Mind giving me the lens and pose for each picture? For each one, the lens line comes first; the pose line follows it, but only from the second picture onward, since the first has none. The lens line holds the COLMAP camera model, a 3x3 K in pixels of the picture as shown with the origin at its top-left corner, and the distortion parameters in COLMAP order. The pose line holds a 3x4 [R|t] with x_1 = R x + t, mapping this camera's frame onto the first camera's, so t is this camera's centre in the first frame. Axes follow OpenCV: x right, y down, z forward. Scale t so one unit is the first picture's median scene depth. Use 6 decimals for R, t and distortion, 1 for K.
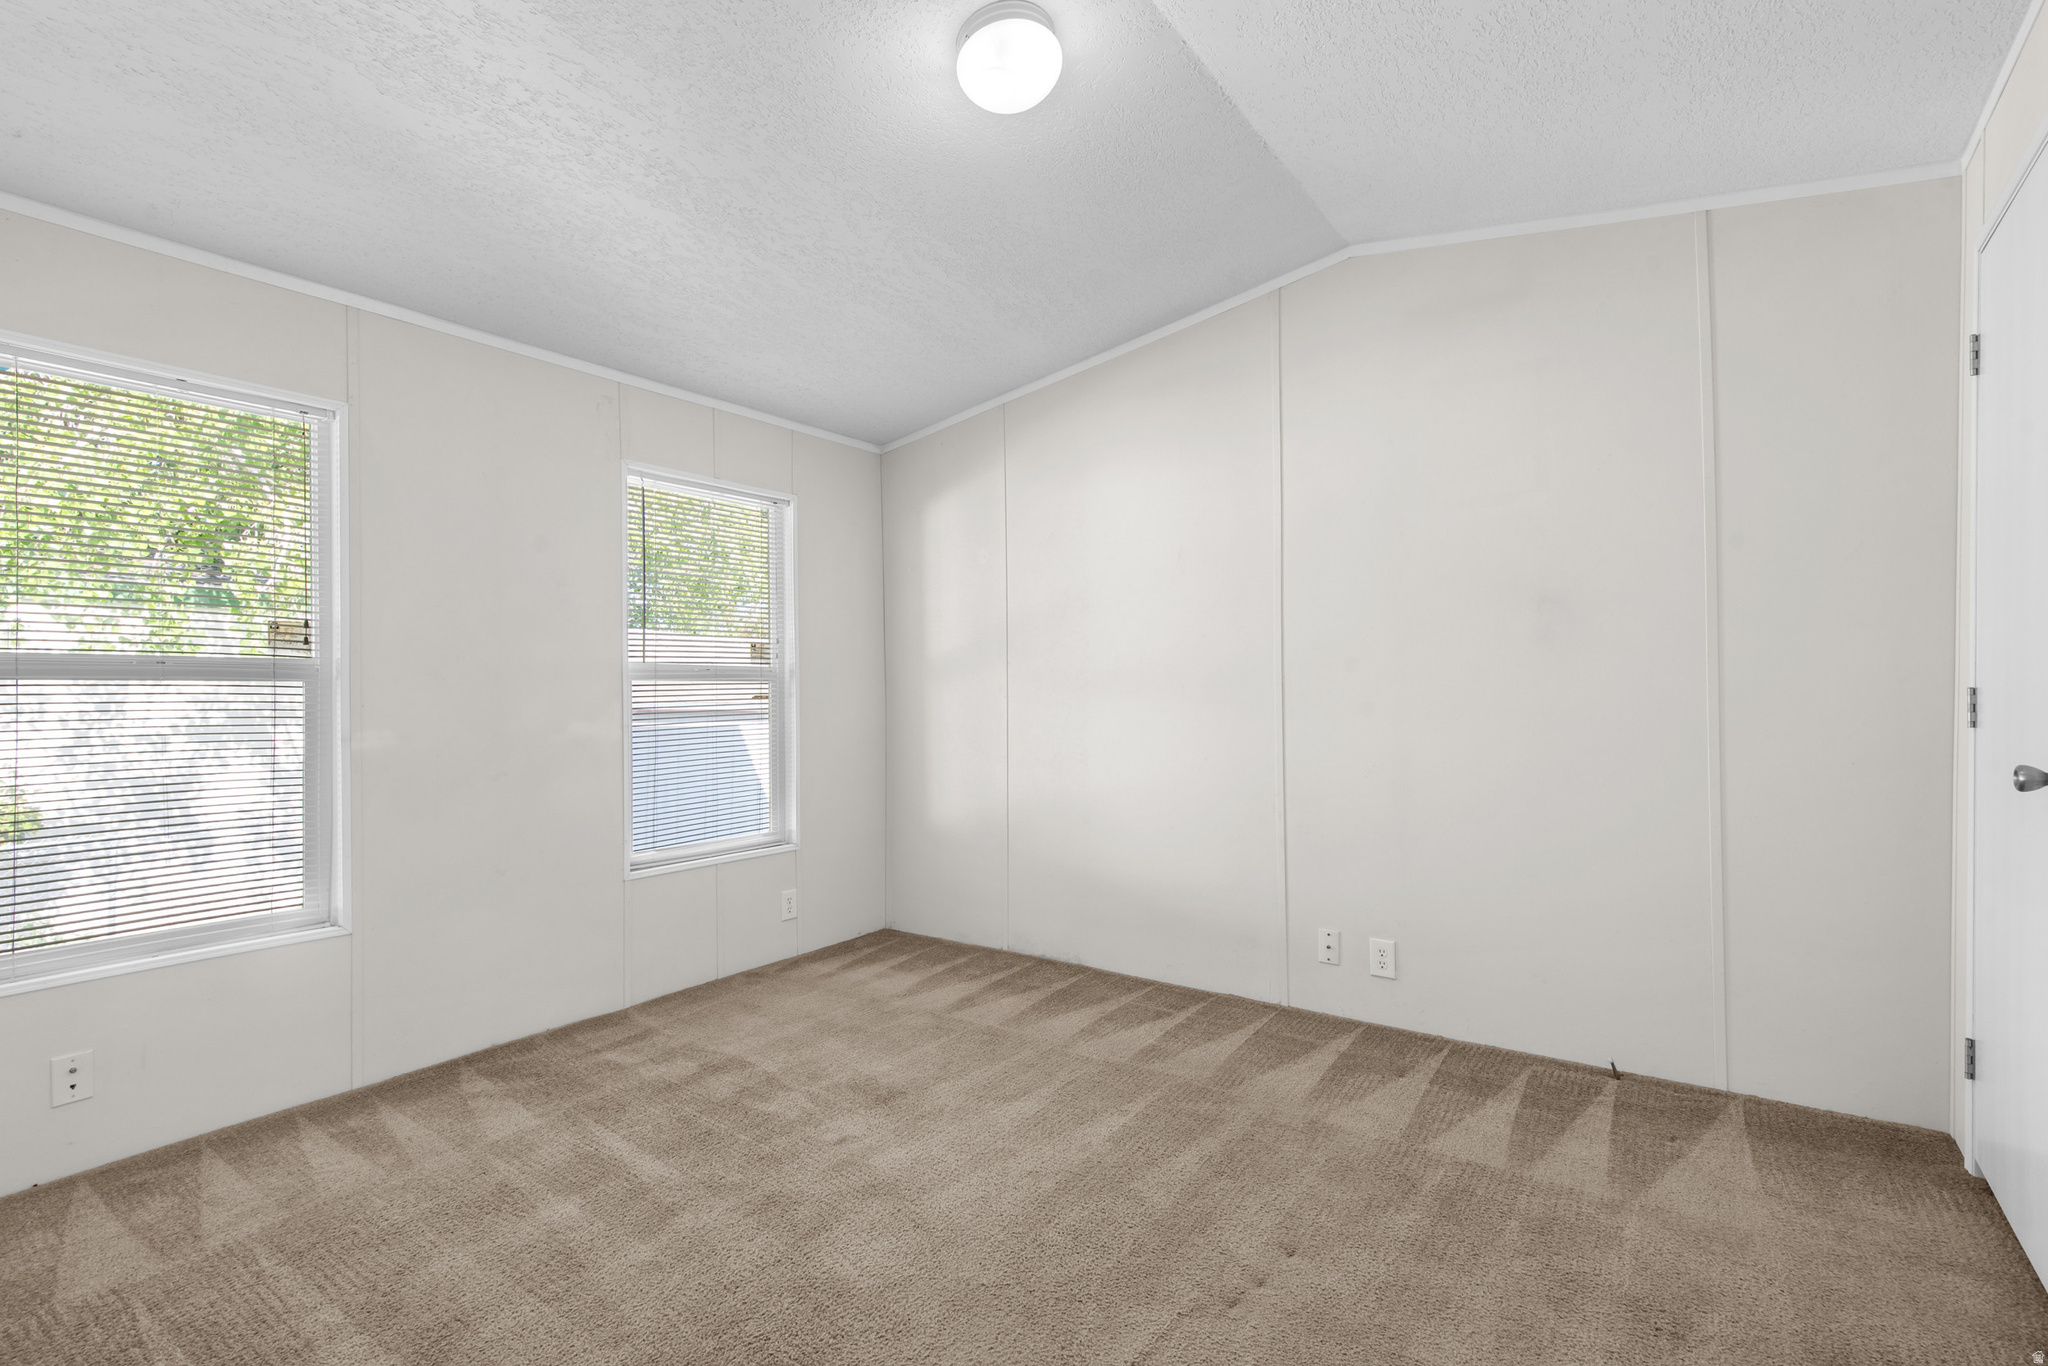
lens RADIAL K [[933.4, 0, 1037.2], [0, 933.4, 684.3], [0, 0, 1]] dist [0.022788, -0.015508]
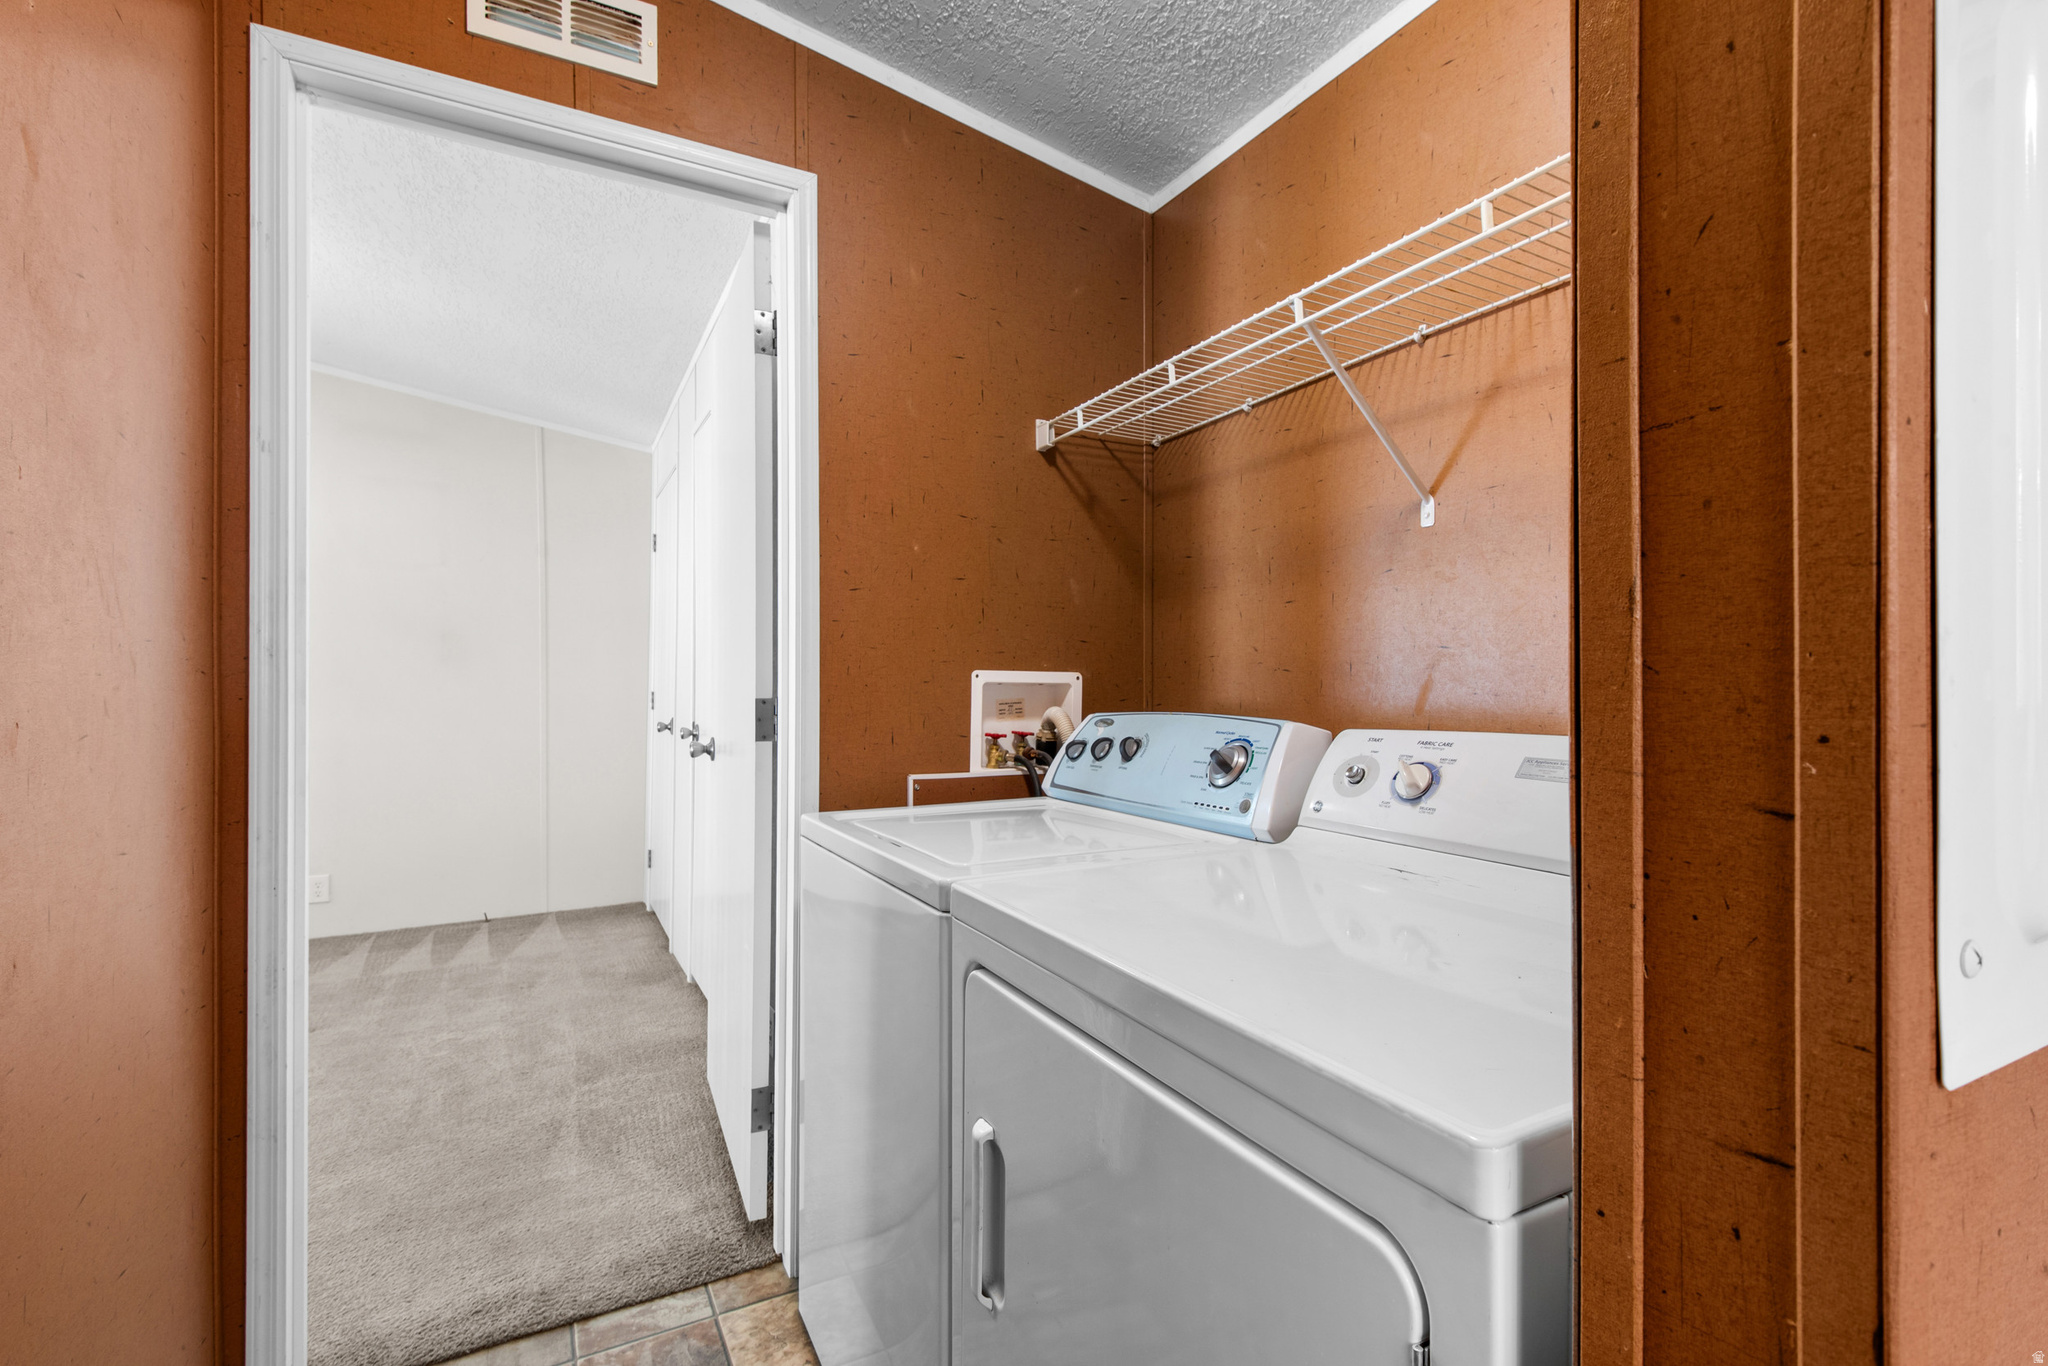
lens RADIAL K [[933.4, 0, 1037.2], [0, 933.4, 684.3], [0, 0, 1]] dist [0.022788, -0.015508]
pose [[0.428815, 0.011753, 0.903316, -0.587009], [-0.006591, 0.999929, -0.009881, 0.001807], [-0.903368, -0.001717, 0.428863, -0.737023]]
